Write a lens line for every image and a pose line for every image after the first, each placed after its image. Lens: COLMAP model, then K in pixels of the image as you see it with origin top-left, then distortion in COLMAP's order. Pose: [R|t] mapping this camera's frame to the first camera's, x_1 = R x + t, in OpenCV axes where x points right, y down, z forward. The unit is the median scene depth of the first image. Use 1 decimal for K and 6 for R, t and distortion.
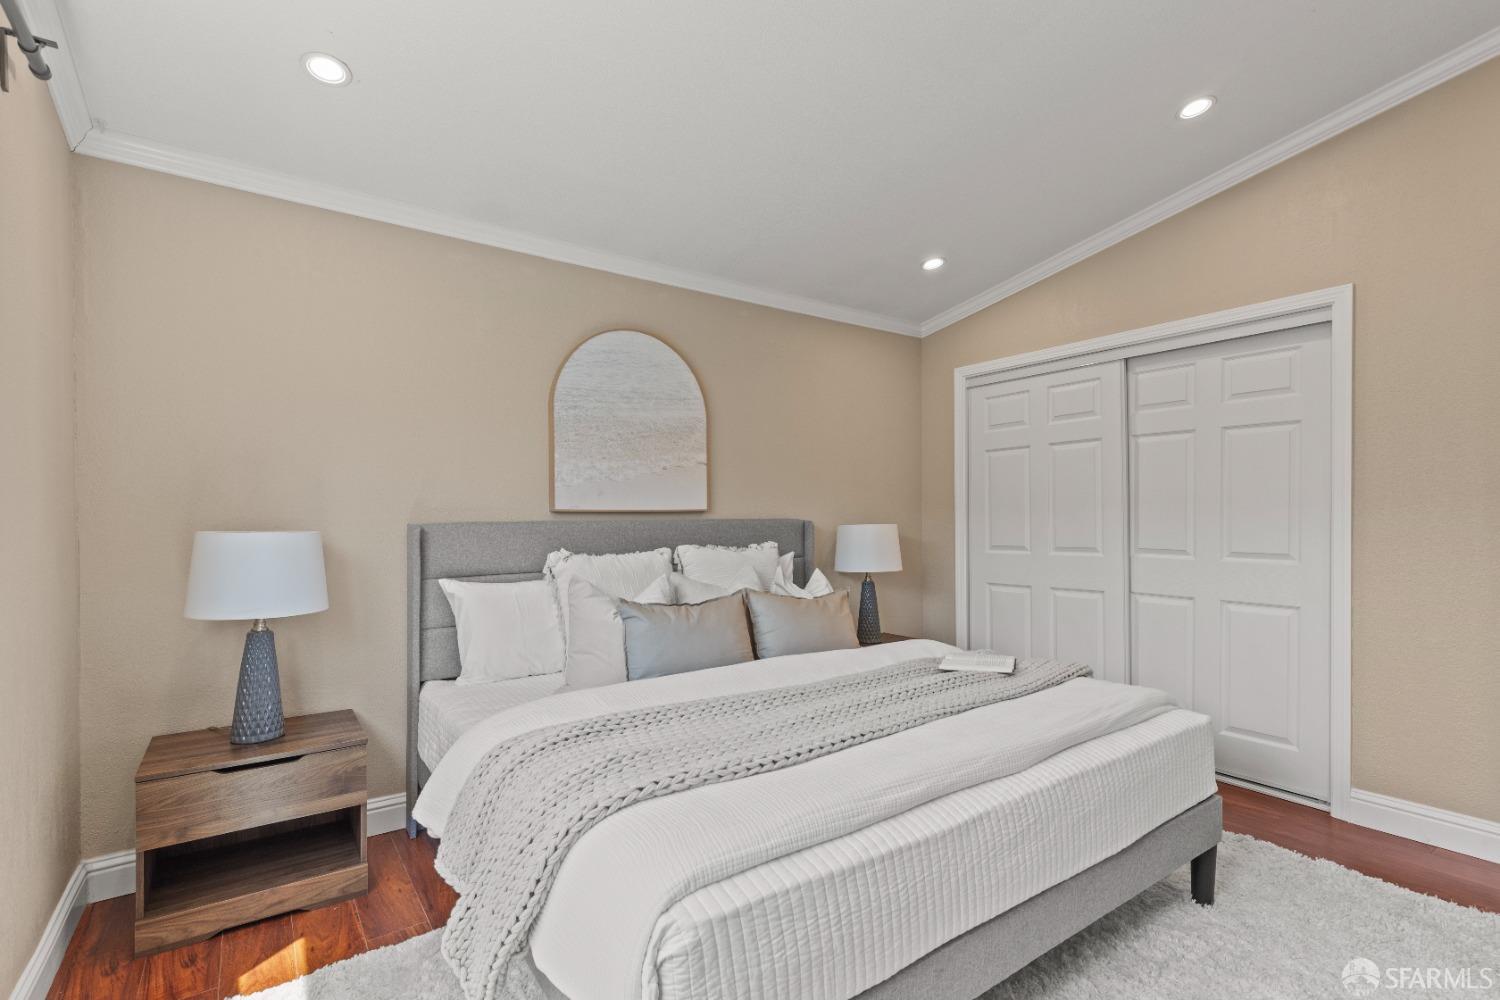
lens RADIAL K [[697.8, 0, 750.0], [0, 697.8, 515.0], [0, 0, 1]] dist [0.001321, 0.000016]
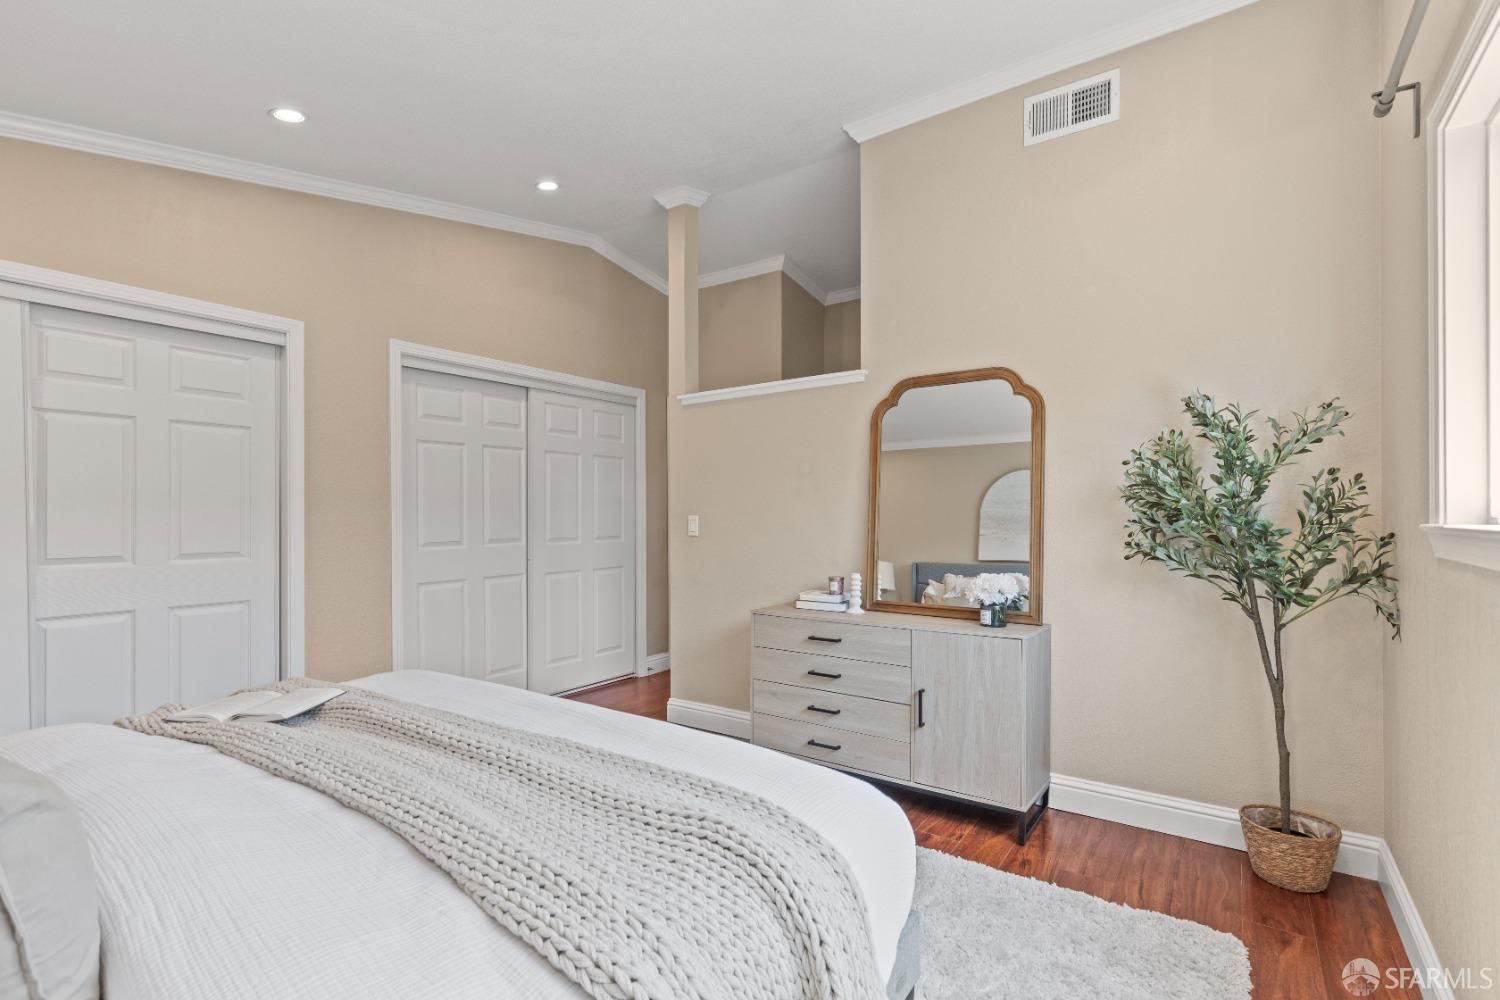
lens RADIAL K [[679.1, 0, 749.2], [0, 679.1, 516.1], [0, 0, 1]] dist [0.003556, -0.000016]
pose [[-0.286860, 0.008868, 0.957931, -0.463270], [0.001490, 0.999960, -0.008811, 0.010858], [-0.957971, -0.001101, -0.286862, 0.605993]]
